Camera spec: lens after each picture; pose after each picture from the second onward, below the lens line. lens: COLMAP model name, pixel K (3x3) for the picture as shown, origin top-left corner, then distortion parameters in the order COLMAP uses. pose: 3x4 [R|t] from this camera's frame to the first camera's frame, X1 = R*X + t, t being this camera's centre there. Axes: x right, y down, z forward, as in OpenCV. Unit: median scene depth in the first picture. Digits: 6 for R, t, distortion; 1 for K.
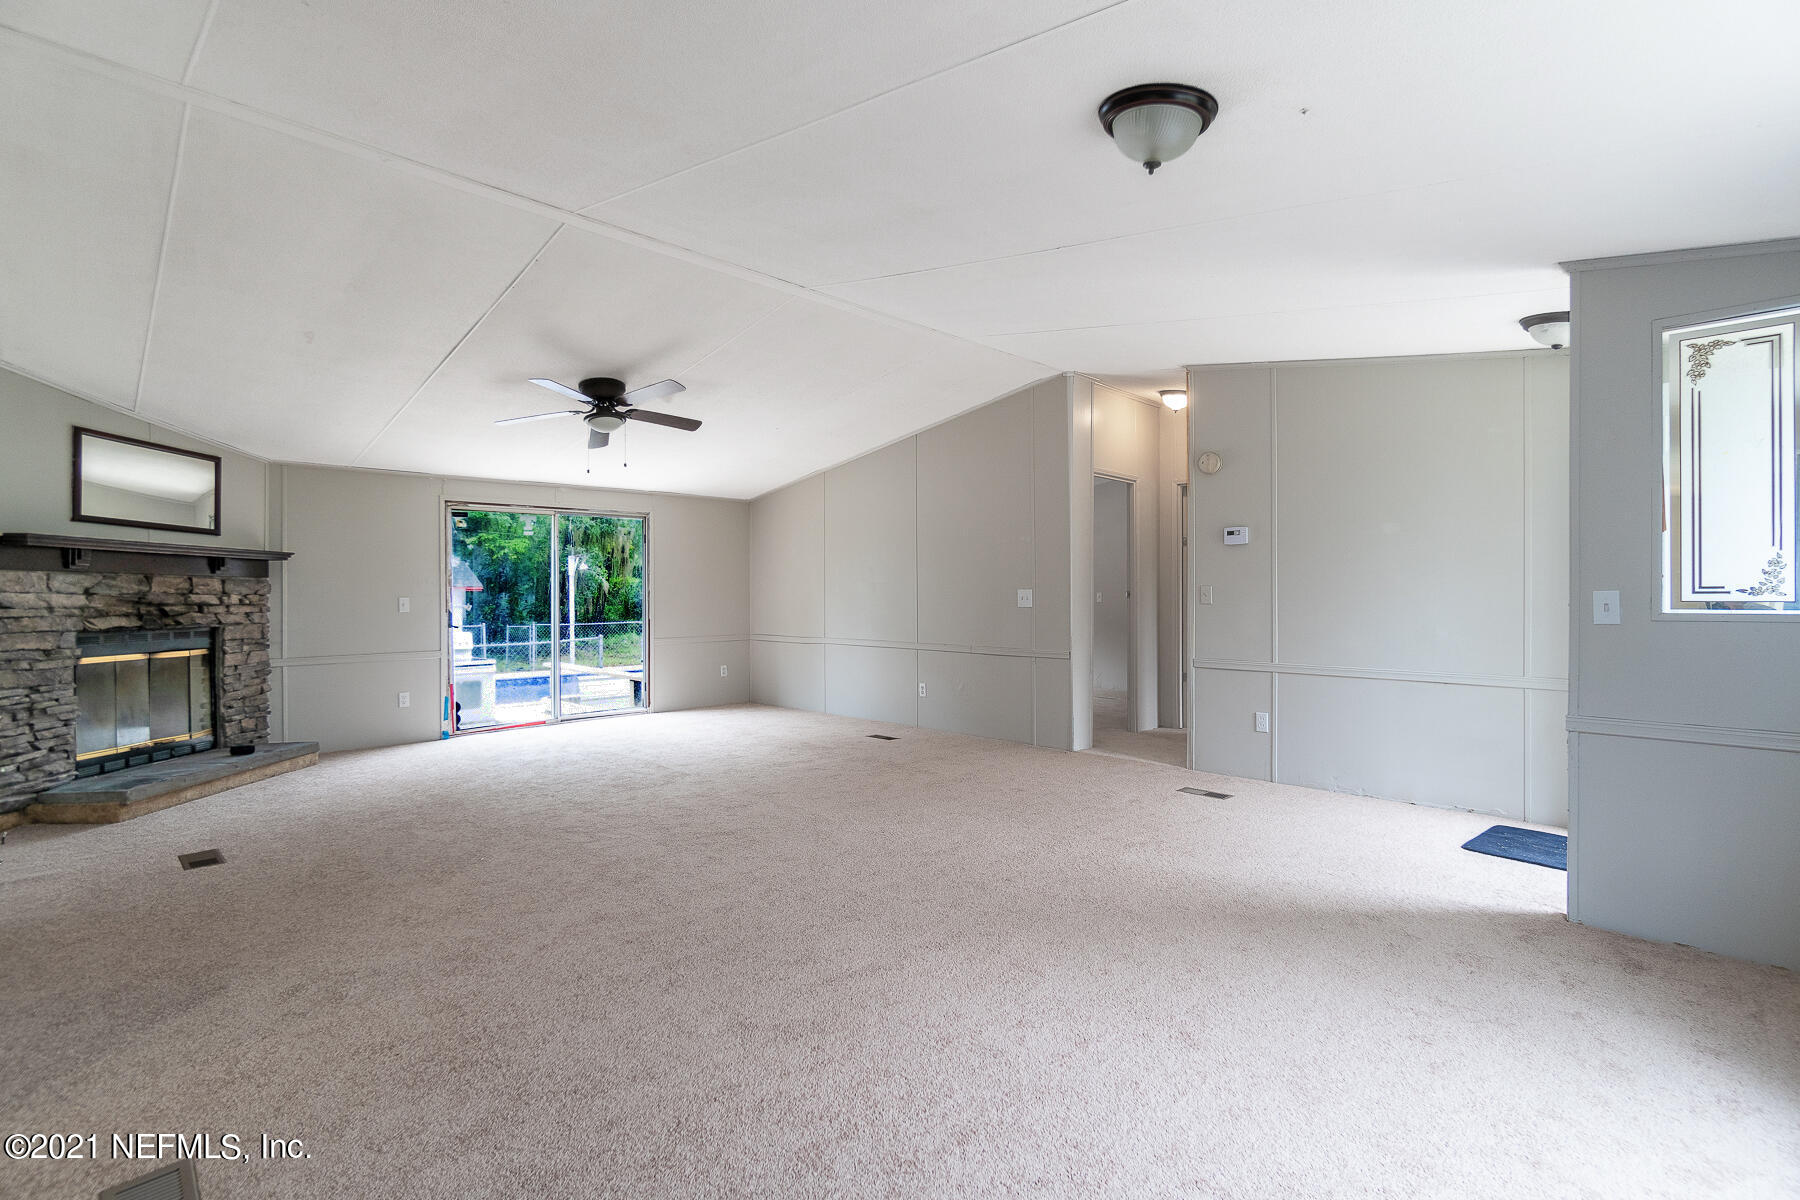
lens RADIAL K [[817.7, 0, 901.0], [0, 817.7, 598.2], [0, 0, 1]] dist [-0.000390, -0.000015]
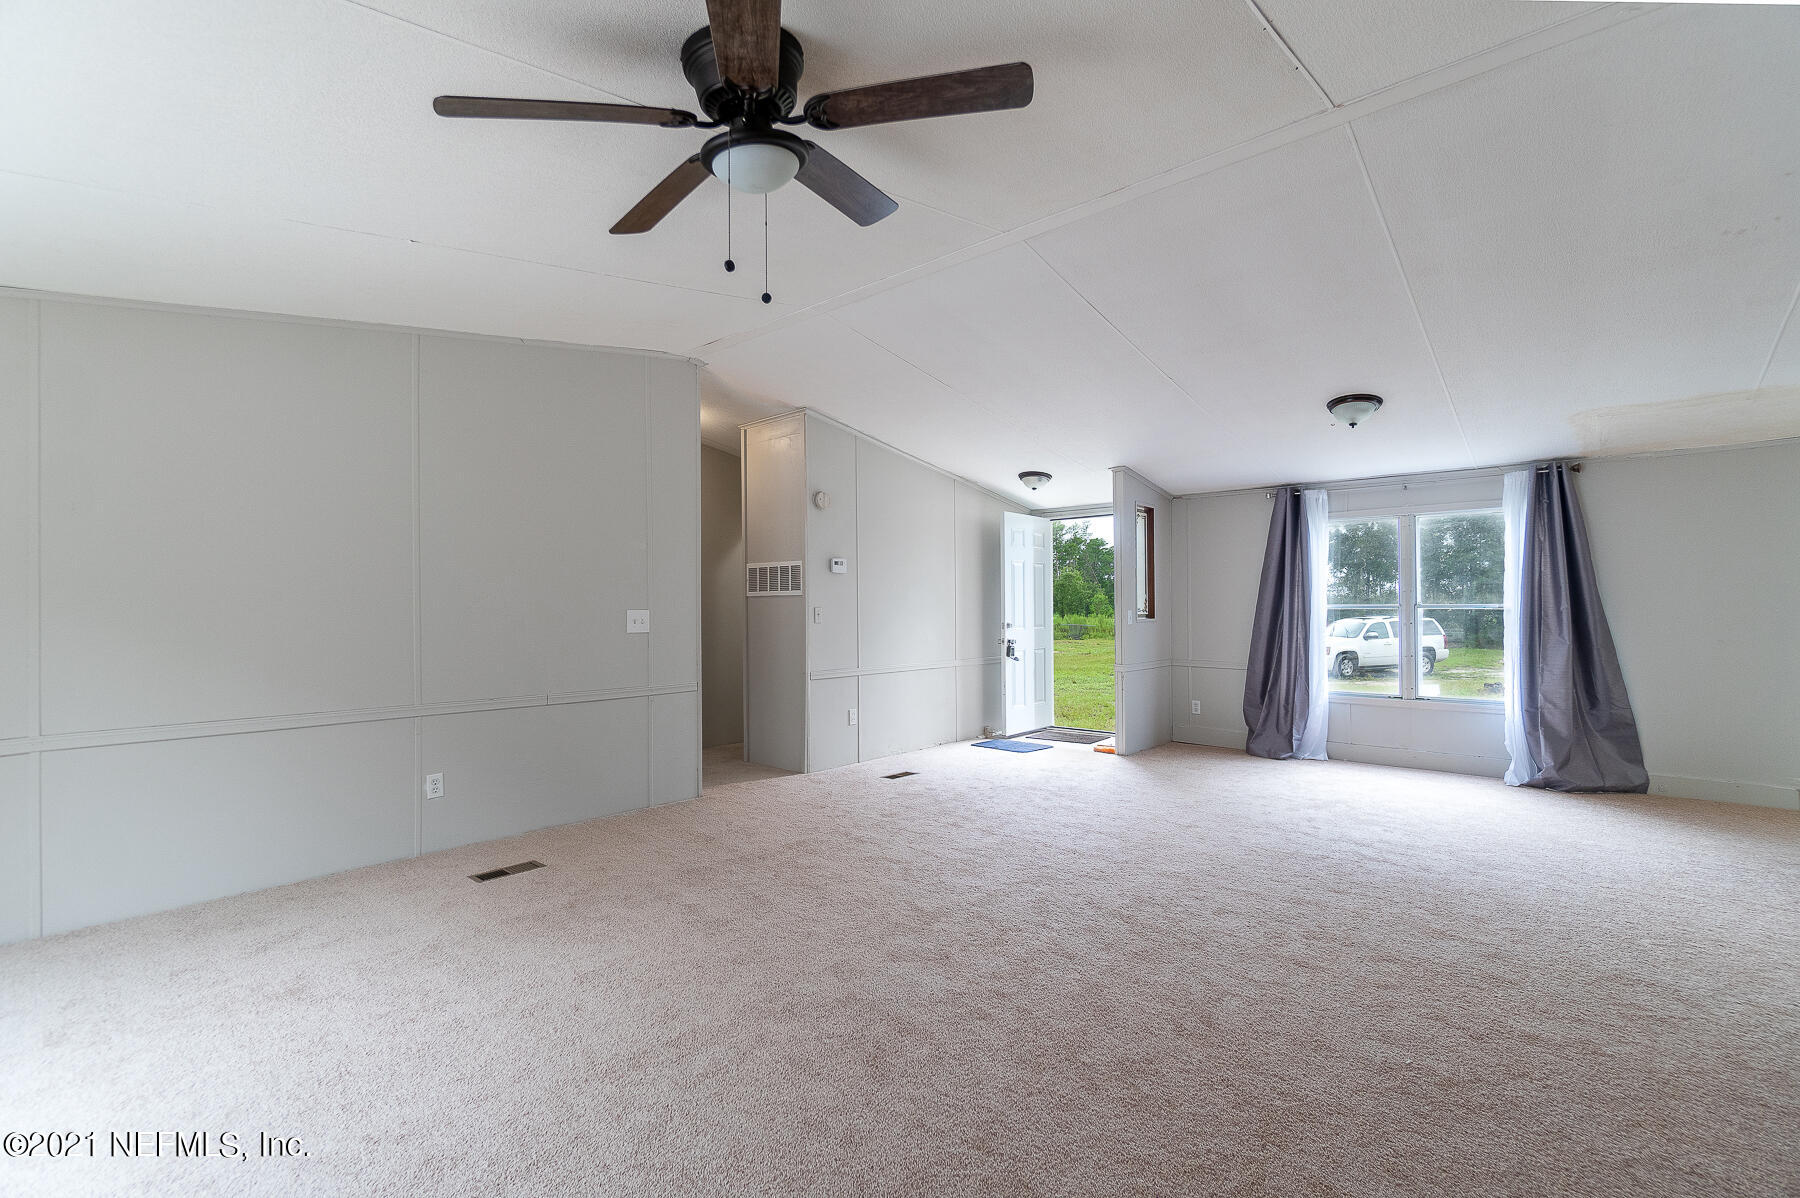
lens RADIAL K [[750.0, 0, 884.4], [0, 750.0, 599.3], [0, 0, 1]] dist [-0.001062, -0.000258]
pose [[-0.089603, 0.019581, 0.995785, -0.744656], [0.013433, 0.999740, -0.018450, -0.005991], [-0.995887, 0.011723, -0.089843, 1.114640]]
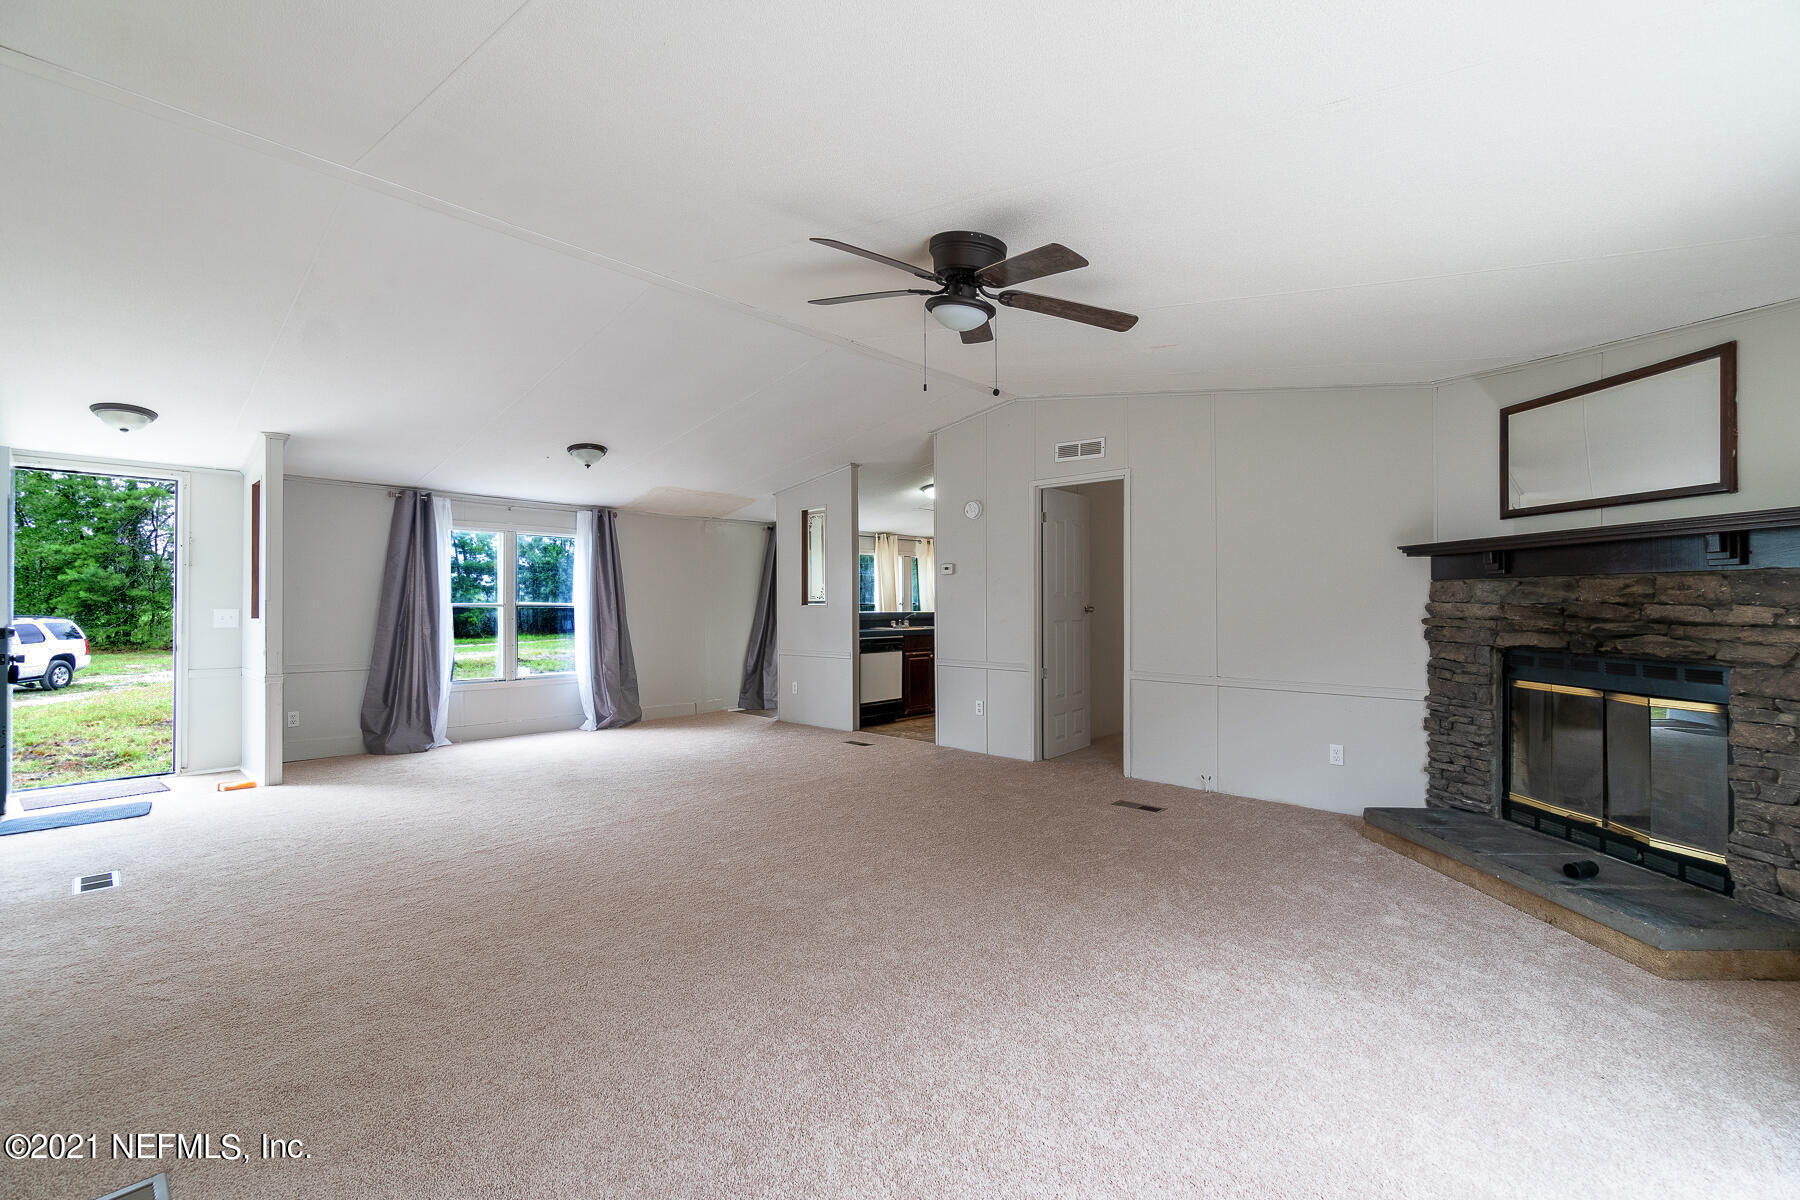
lens RADIAL K [[750.0, 0, 884.4], [0, 750.0, 600.3], [0, 0, 1]] dist [-0.001062, -0.000258]
pose [[-0.999759, 0.006003, -0.021131, -0.322267], [0.005980, 0.999981, 0.001121, -0.012770], [0.021137, 0.000994, -0.999776, 1.677954]]
